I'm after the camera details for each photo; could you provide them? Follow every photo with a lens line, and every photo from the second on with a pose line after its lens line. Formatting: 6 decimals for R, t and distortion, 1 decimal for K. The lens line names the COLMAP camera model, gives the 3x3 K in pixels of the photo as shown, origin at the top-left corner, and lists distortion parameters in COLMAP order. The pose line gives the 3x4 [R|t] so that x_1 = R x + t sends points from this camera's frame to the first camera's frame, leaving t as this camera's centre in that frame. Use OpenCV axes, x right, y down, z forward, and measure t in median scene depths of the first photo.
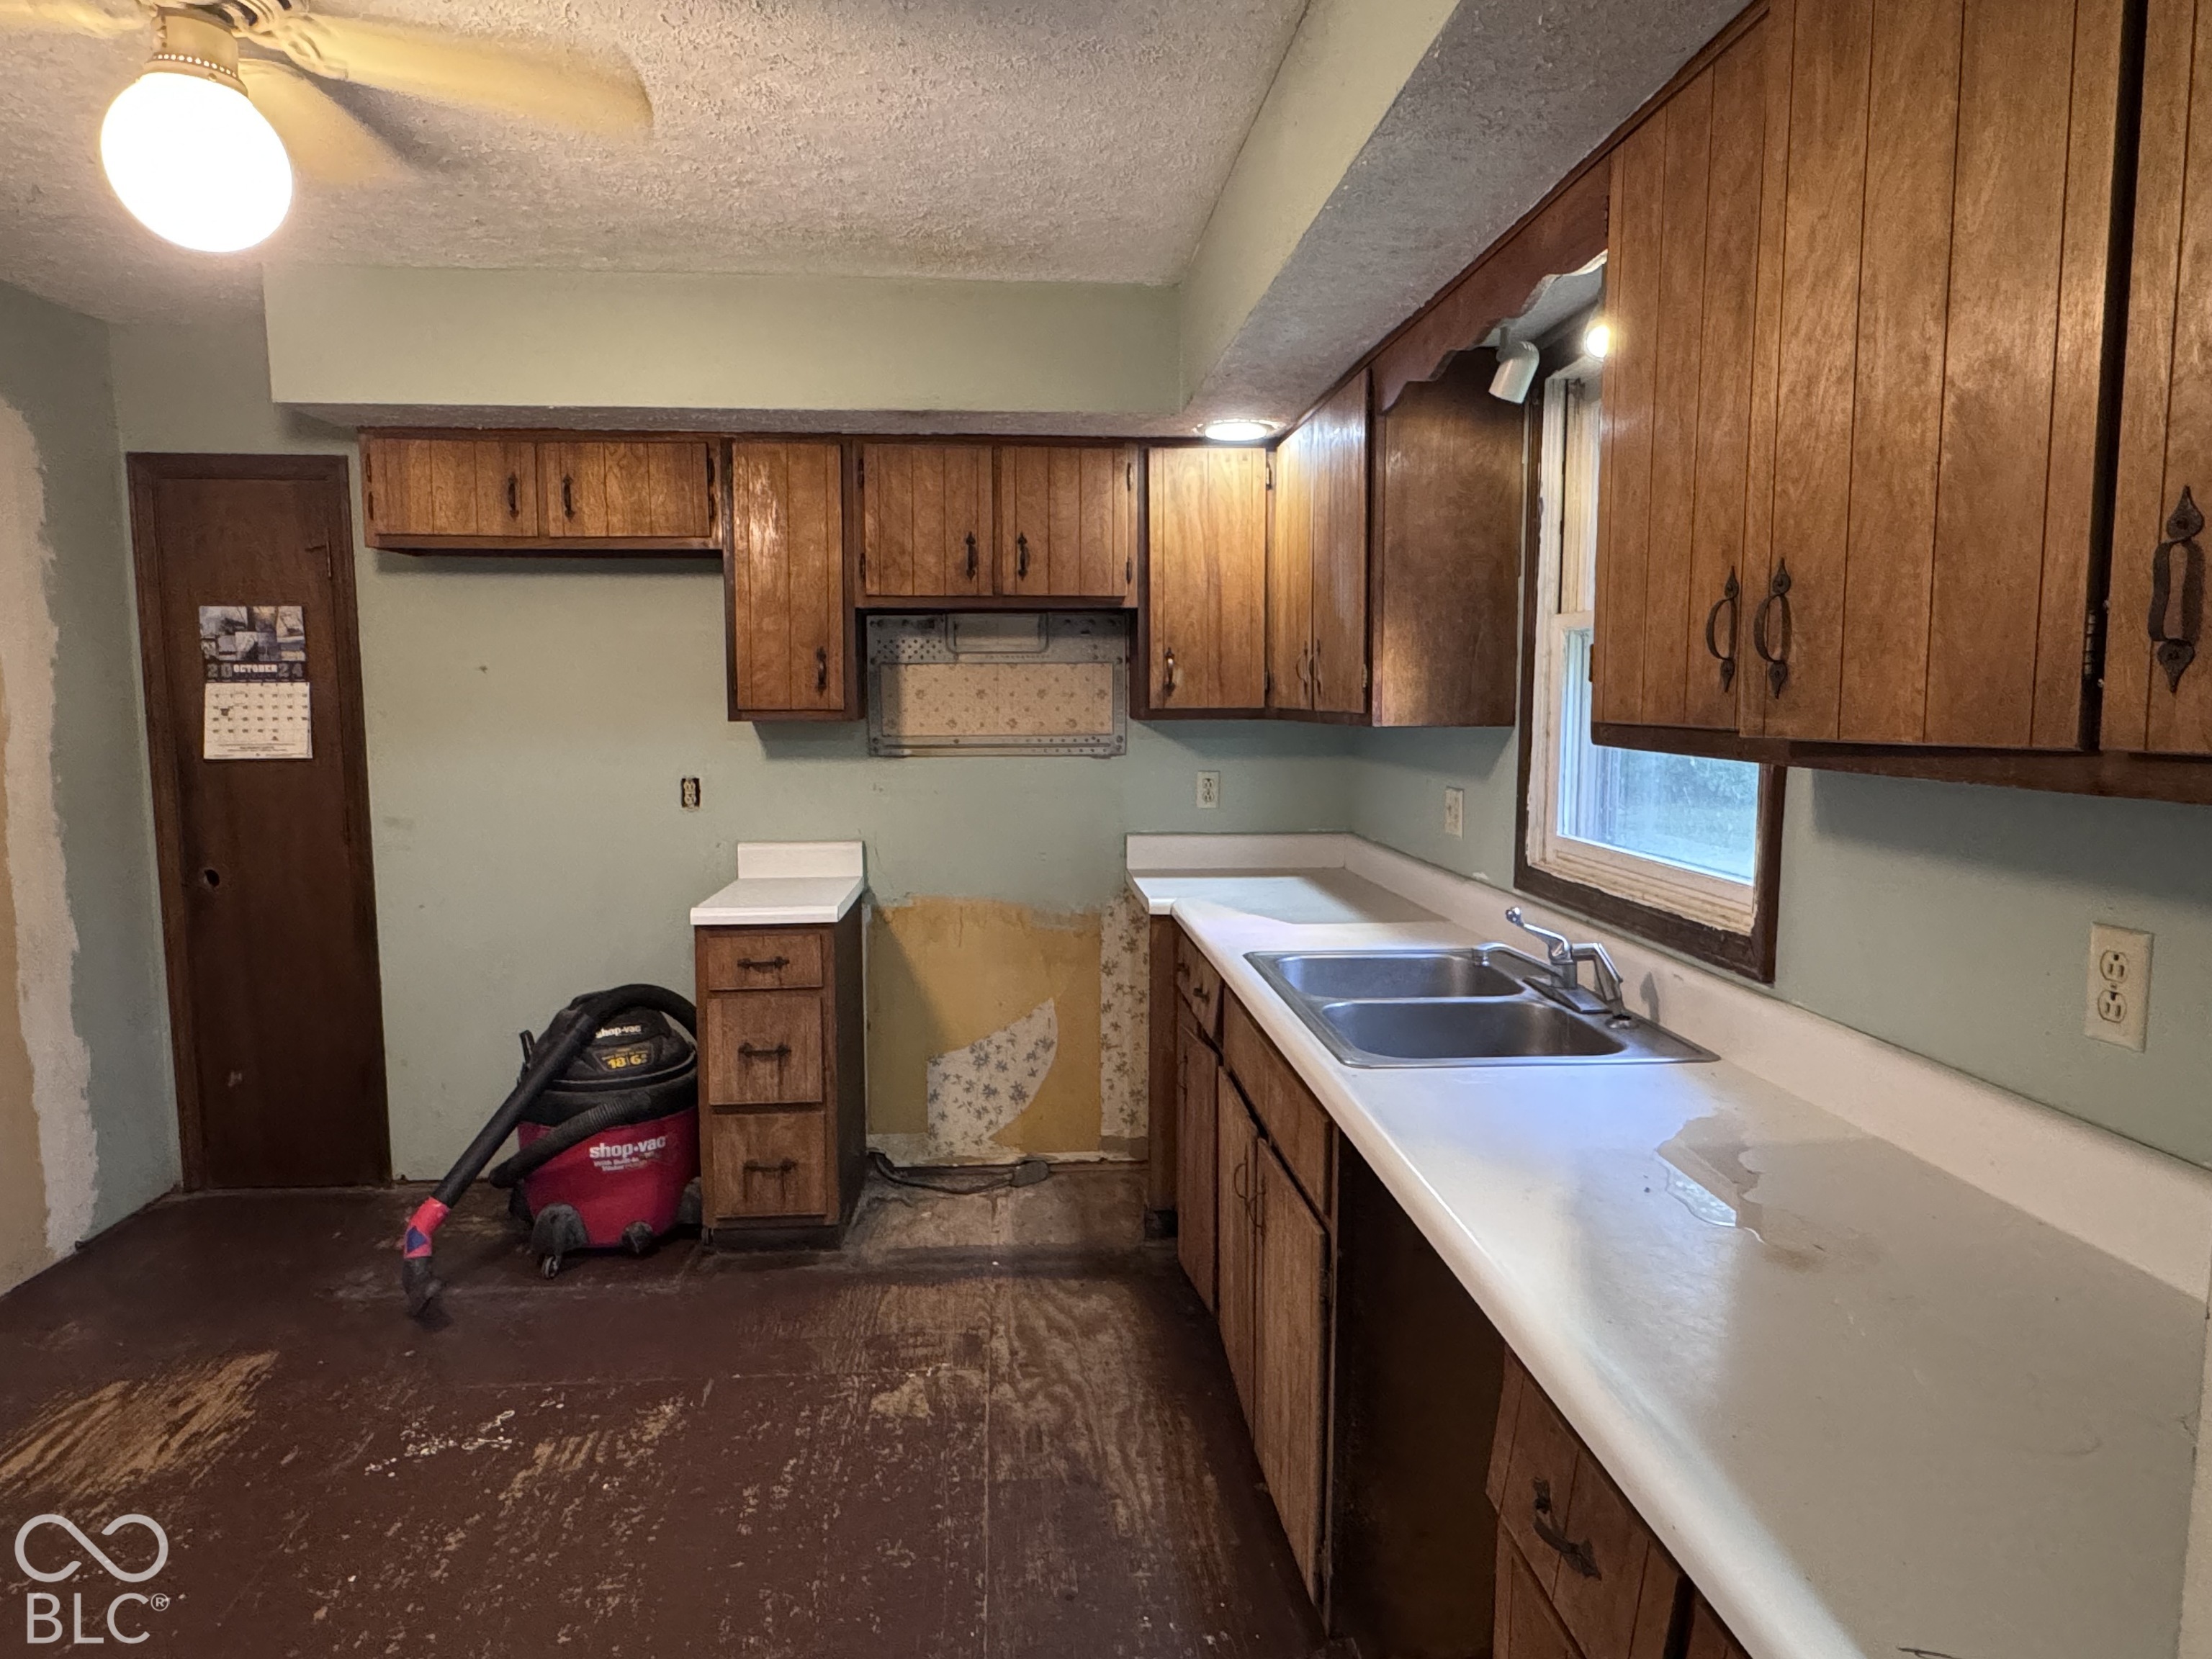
lens RADIAL K [[1347.8, 0, 1106.0], [0, 1347.8, 829.5], [0, 0, 1]] dist [-0.006841, -0.002295]
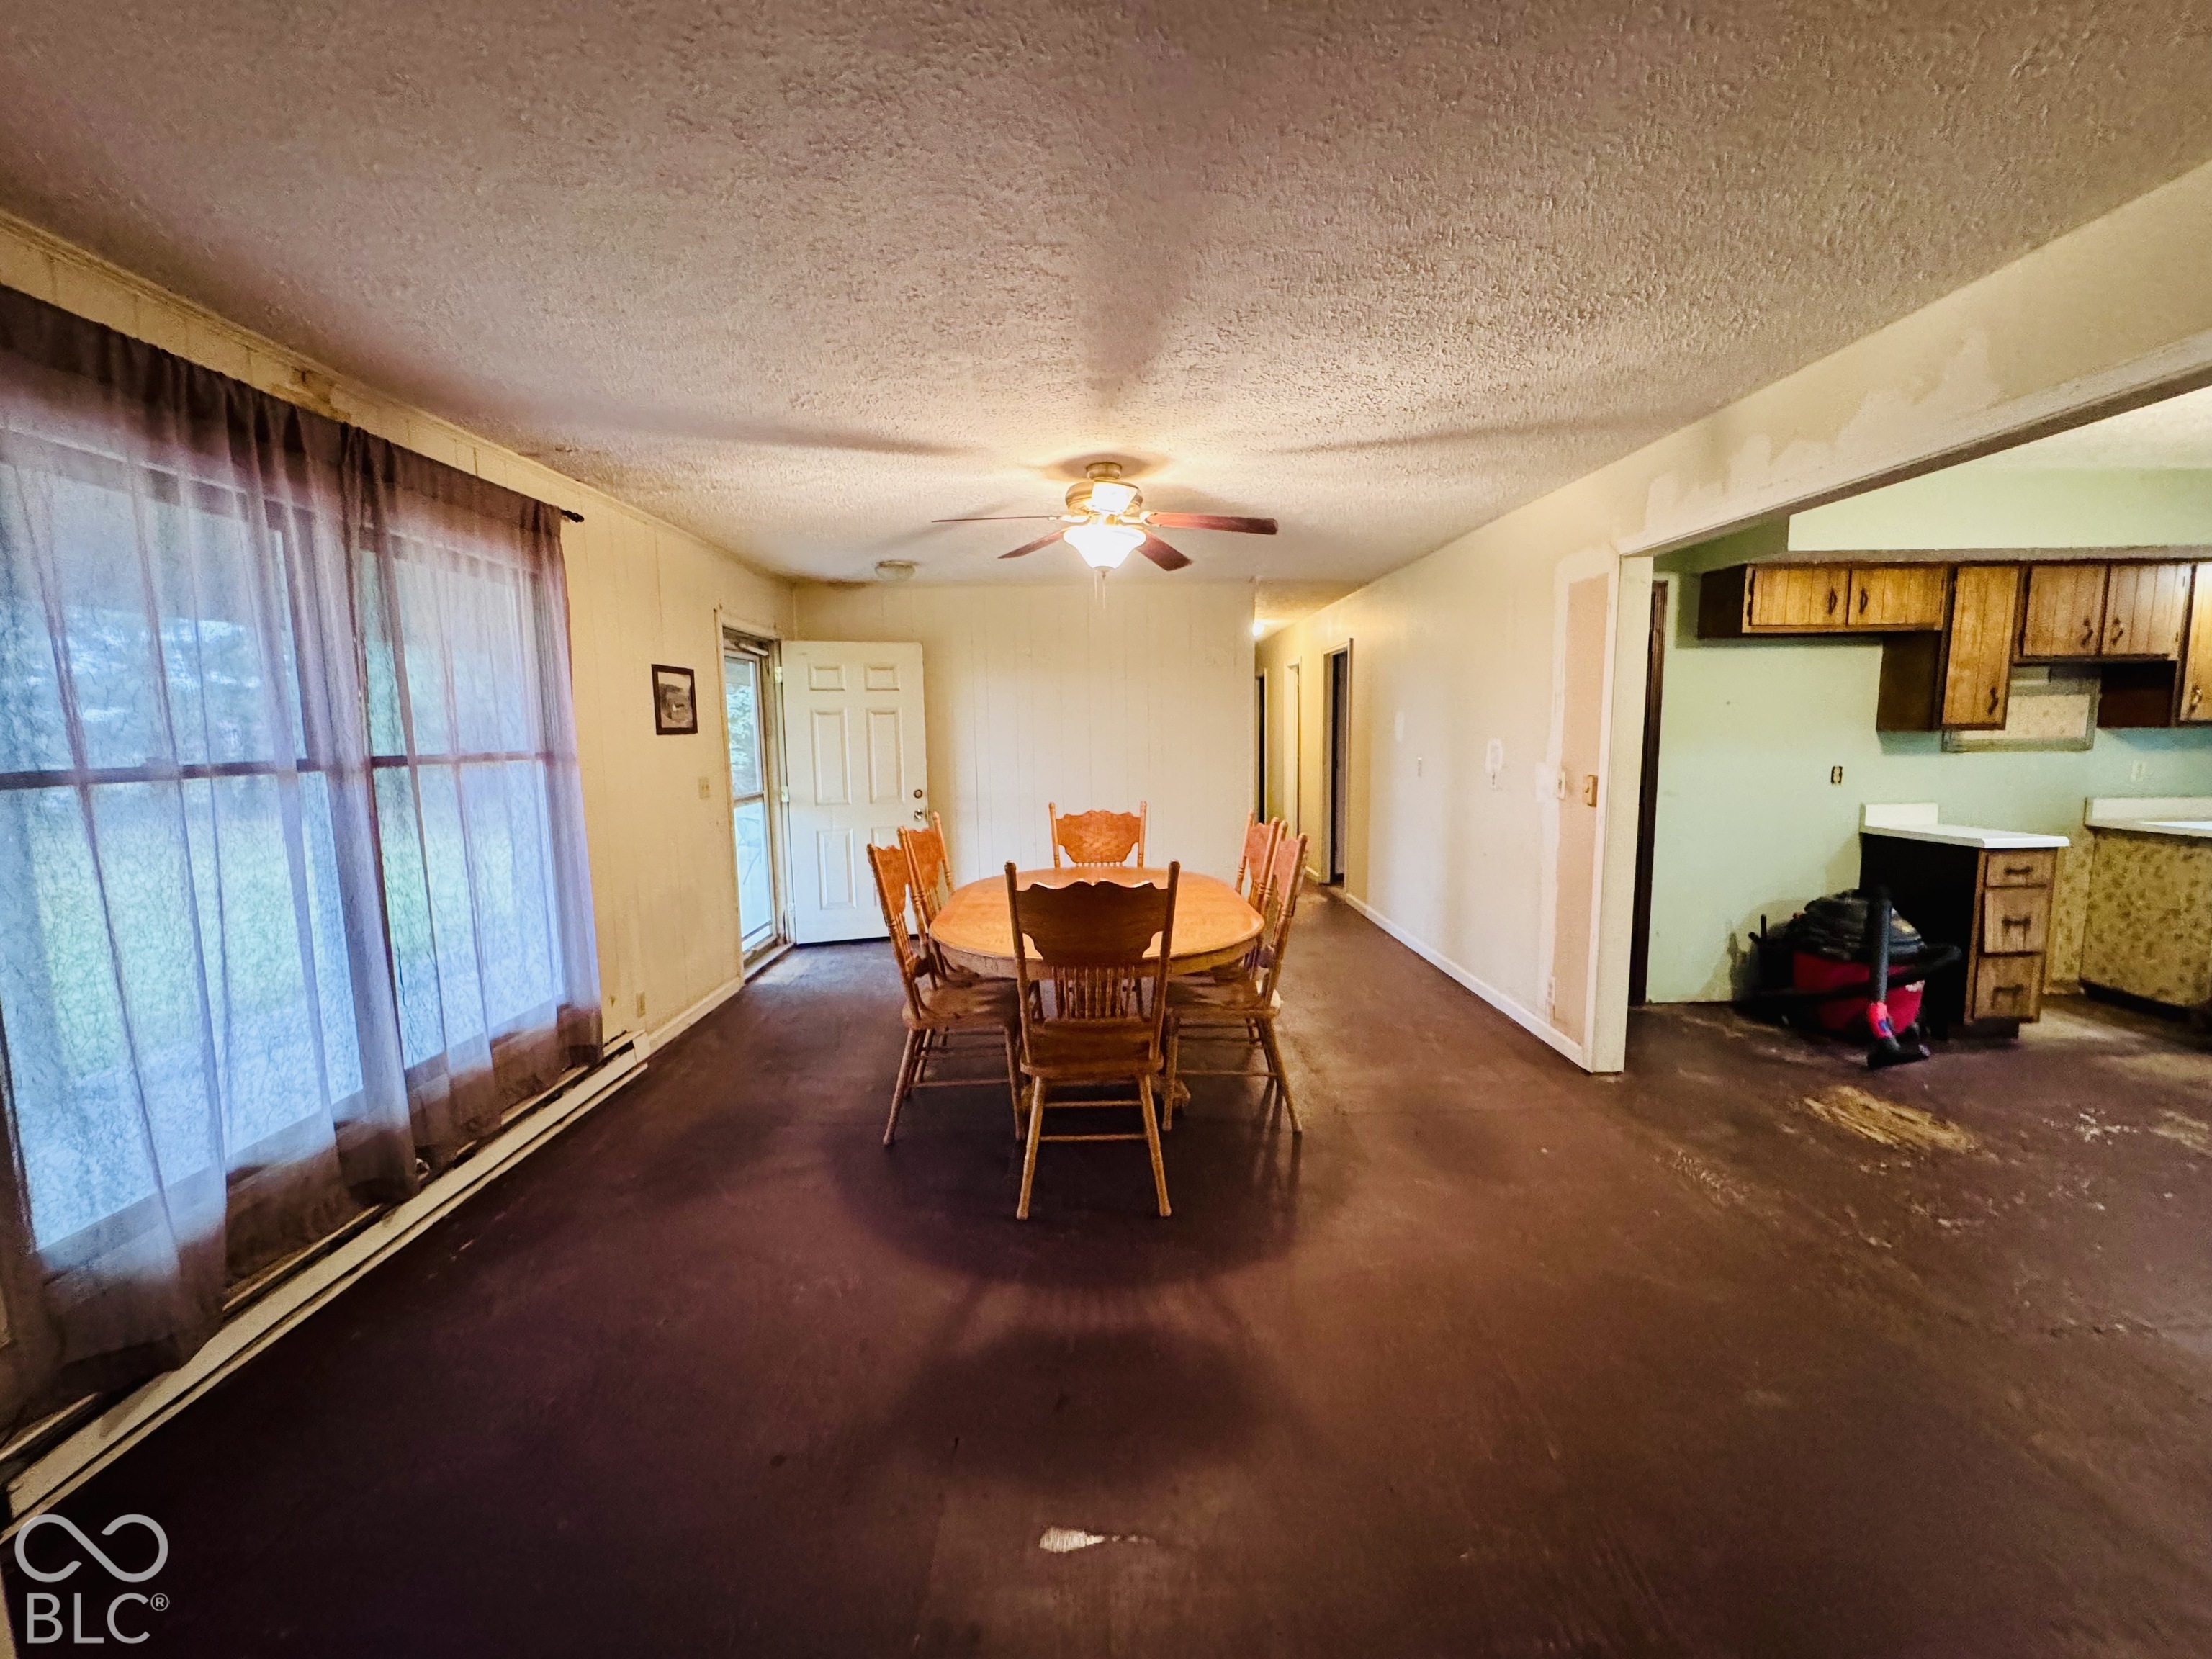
lens RADIAL K [[884.8, 0, 1106.0], [0, 884.8, 829.5], [0, 0, 1]] dist [-0.003133, 0.000222]
pose [[0.997570, -0.007222, -0.069299, -1.286268], [0.008087, 0.999893, 0.012217, 0.022764], [0.069204, -0.012747, 0.997521, -0.196845]]
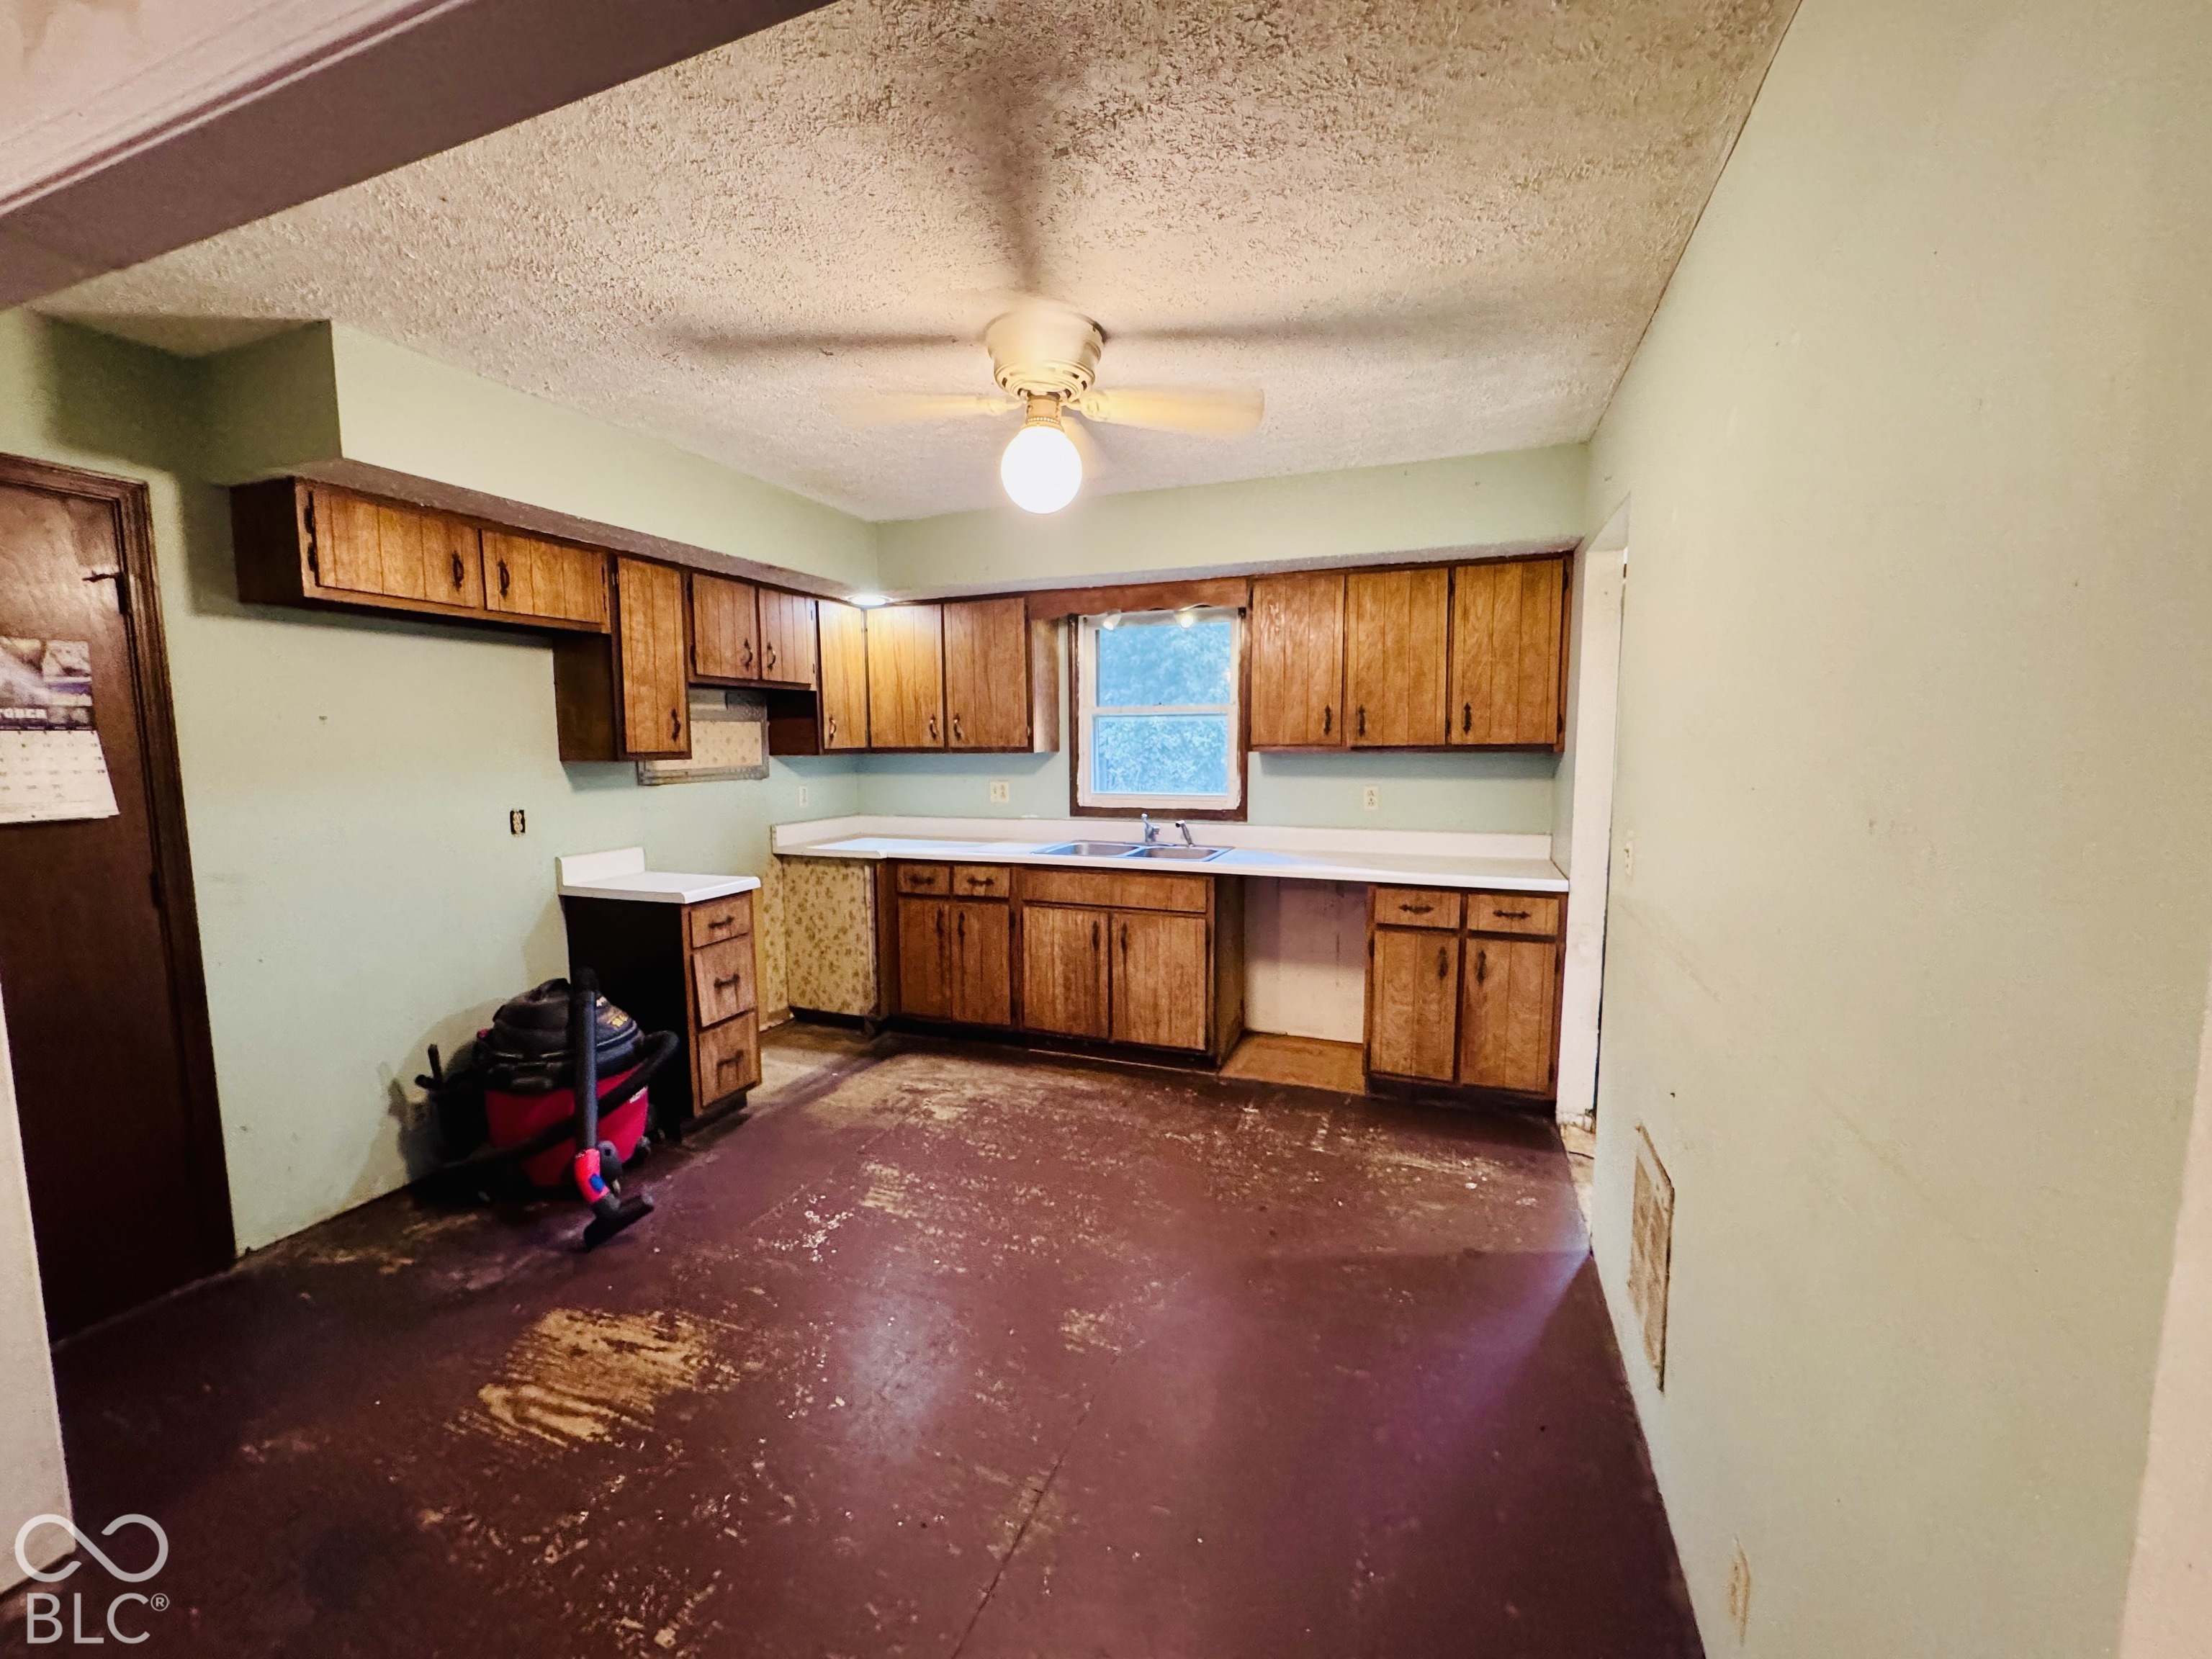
lens RADIAL K [[884.8, 0, 1106.0], [0, 884.8, 829.5], [0, 0, 1]] dist [-0.003133, 0.000222]
pose [[0.431556, -0.094490, 0.897124, -0.896890], [0.097453, 0.993562, 0.057769, -0.016568], [-0.896807, 0.062497, 0.437986, 0.181106]]
